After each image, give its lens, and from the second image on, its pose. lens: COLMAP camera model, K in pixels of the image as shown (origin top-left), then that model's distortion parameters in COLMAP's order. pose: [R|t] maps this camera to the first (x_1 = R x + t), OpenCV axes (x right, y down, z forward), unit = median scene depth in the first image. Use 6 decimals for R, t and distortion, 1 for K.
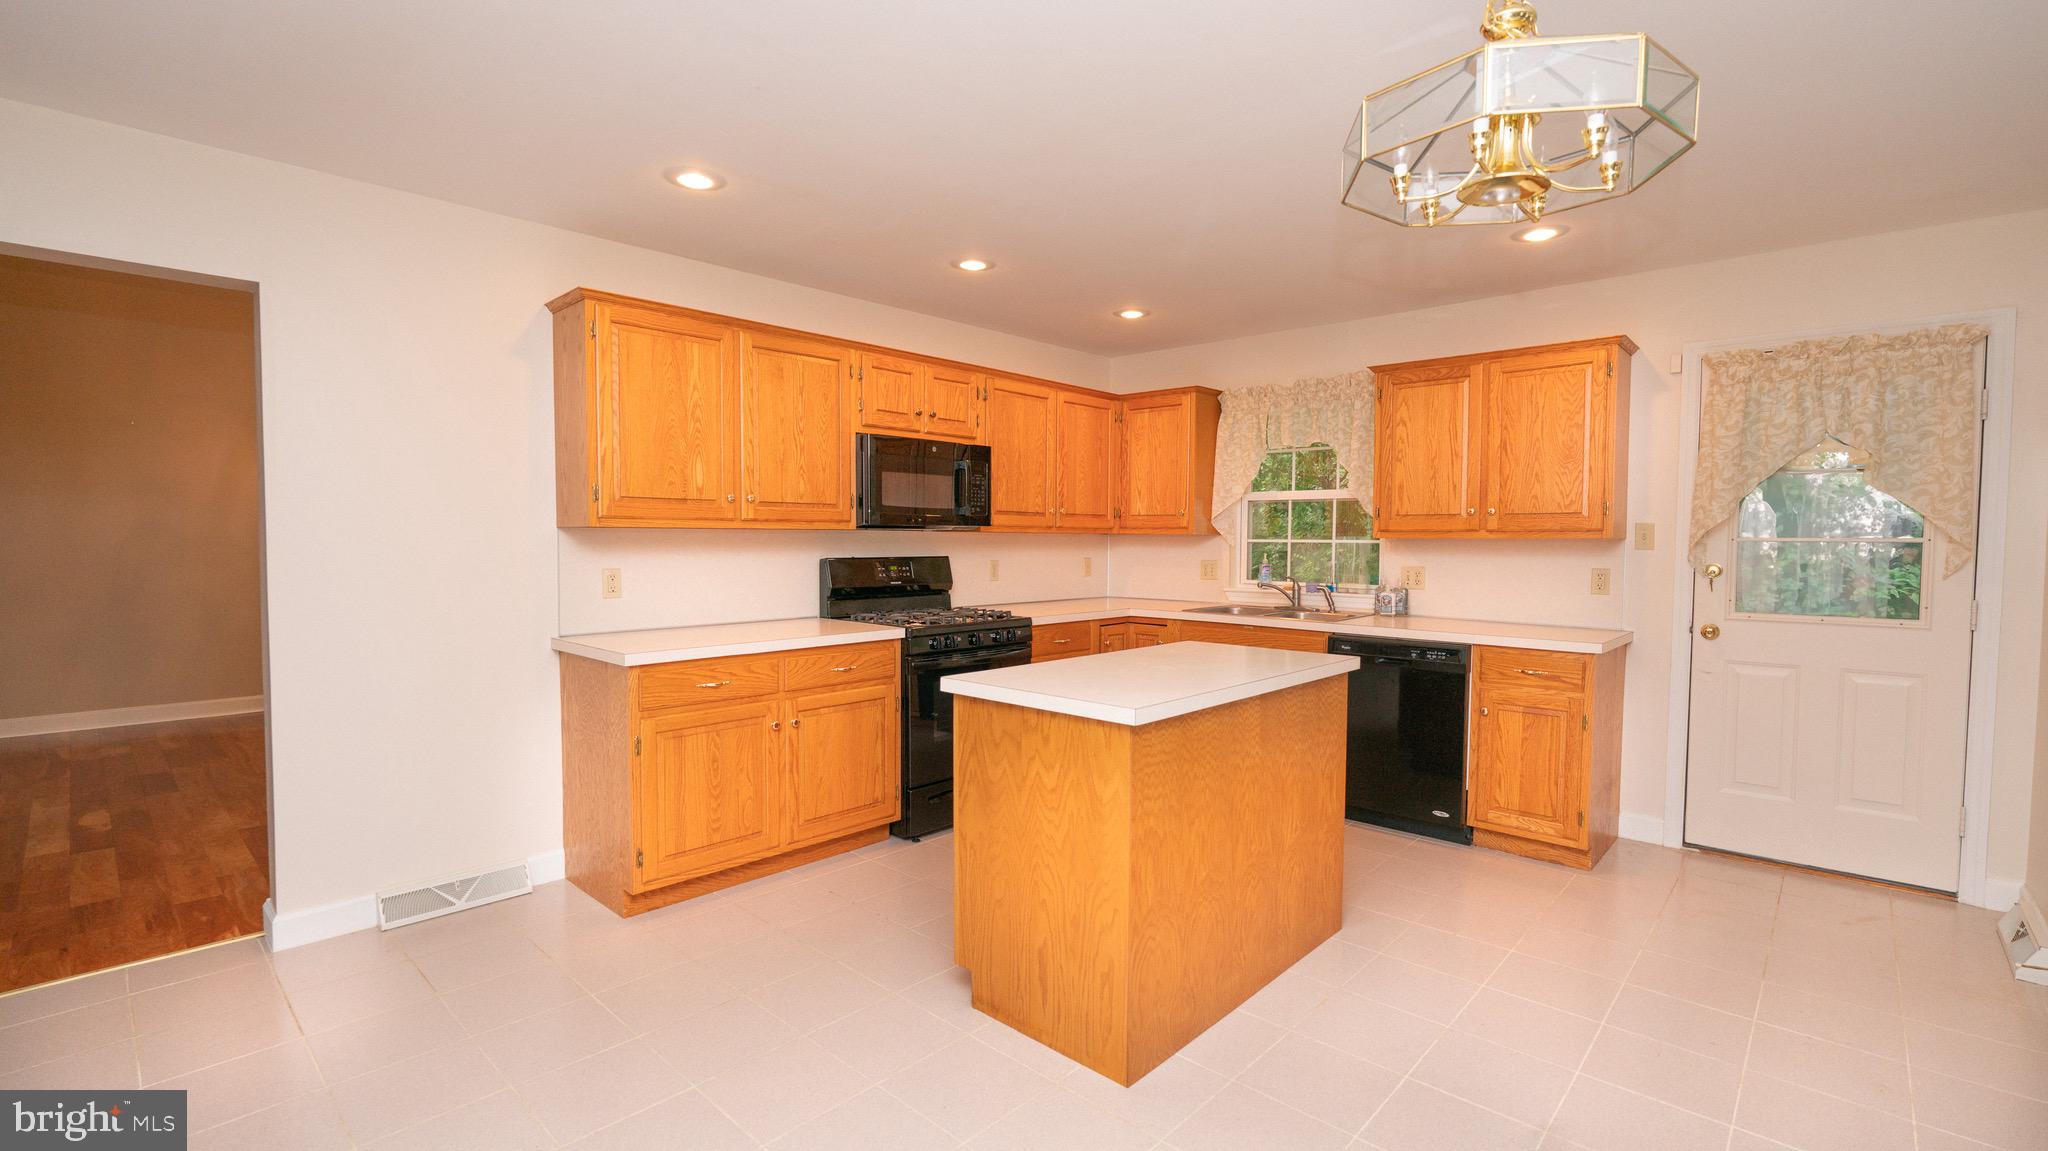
lens RADIAL K [[904.2, 0, 1022.3], [0, 904.2, 576.5], [0, 0, 1]] dist [-0.017676, -0.000168]
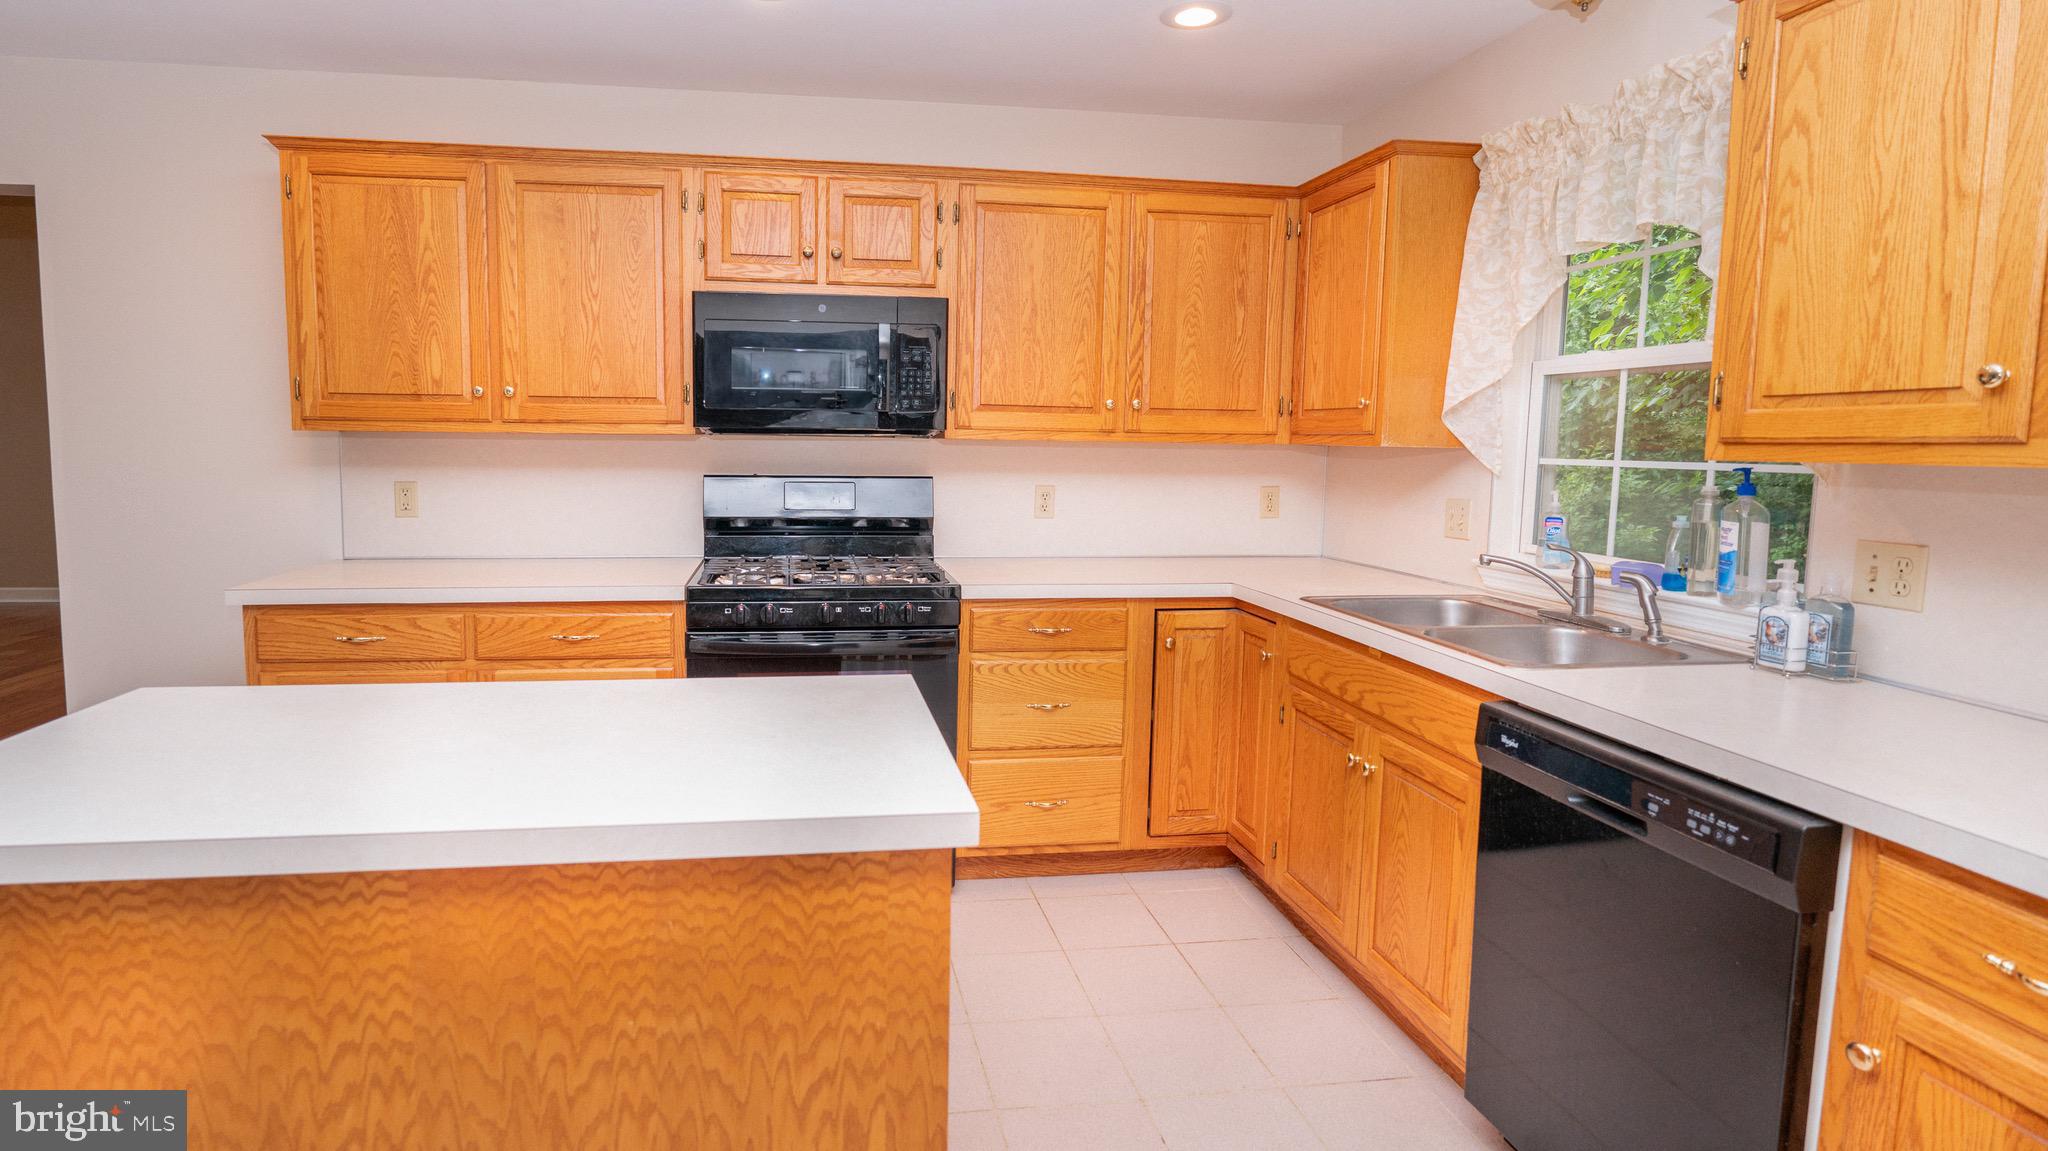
lens RADIAL K [[1001.9, 0, 949.3], [0, 1001.9, 535.3], [0, 0, 1]] dist [-0.010172, -0.000359]
pose [[0.771814, 0.064744, -0.632544, 0.453952], [-0.035684, 0.997645, 0.058573, -0.027229], [0.634846, -0.022636, 0.772307, 0.537317]]
